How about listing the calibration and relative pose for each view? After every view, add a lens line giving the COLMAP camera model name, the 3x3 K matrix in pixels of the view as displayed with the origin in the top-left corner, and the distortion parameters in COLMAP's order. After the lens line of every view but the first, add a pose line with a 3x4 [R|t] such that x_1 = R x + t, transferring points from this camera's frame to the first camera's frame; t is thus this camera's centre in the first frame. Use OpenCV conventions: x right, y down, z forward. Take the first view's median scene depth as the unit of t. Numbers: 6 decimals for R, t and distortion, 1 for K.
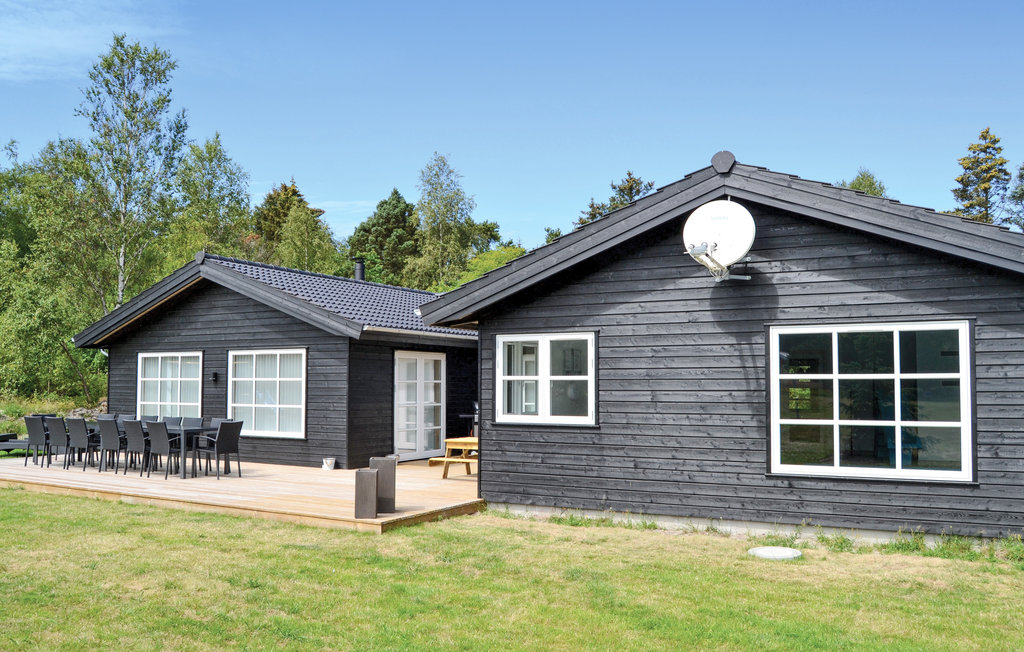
lens RADIAL K [[933.0, 0, 513.4], [0, 933.0, 325.5], [0, 0, 1]] dist [-0.097080, 0.018841]
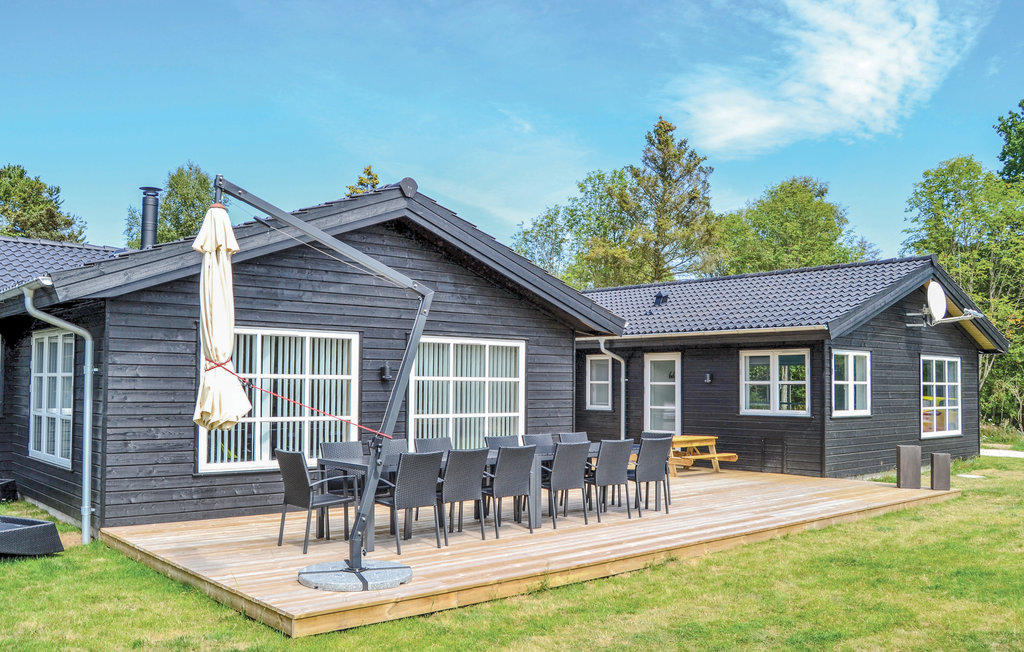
lens RADIAL K [[893.2, 0, 511.9], [0, 893.2, 337.1], [0, 0, 1]] dist [-0.090453, 0.002644]
pose [[0.276100, 0.053628, 0.959632, -0.829407], [-0.066824, 0.997097, -0.036496, 0.043189], [-0.958803, -0.054050, 0.278882, 0.686767]]
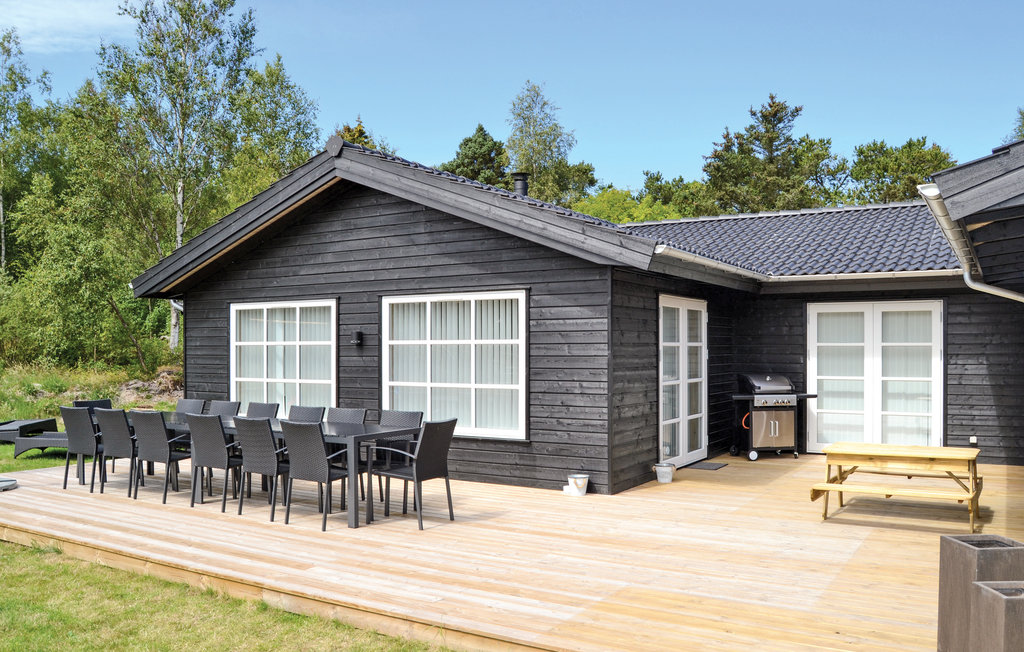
lens RADIAL K [[926.0, 0, 510.4], [0, 926.0, 357.0], [0, 0, 1]] dist [-0.087686, -0.011667]
pose [[0.999161, -0.002584, -0.040875, -0.179889], [0.005577, 0.997295, 0.073291, 0.020669], [0.040575, -0.073457, 0.996473, 0.347002]]
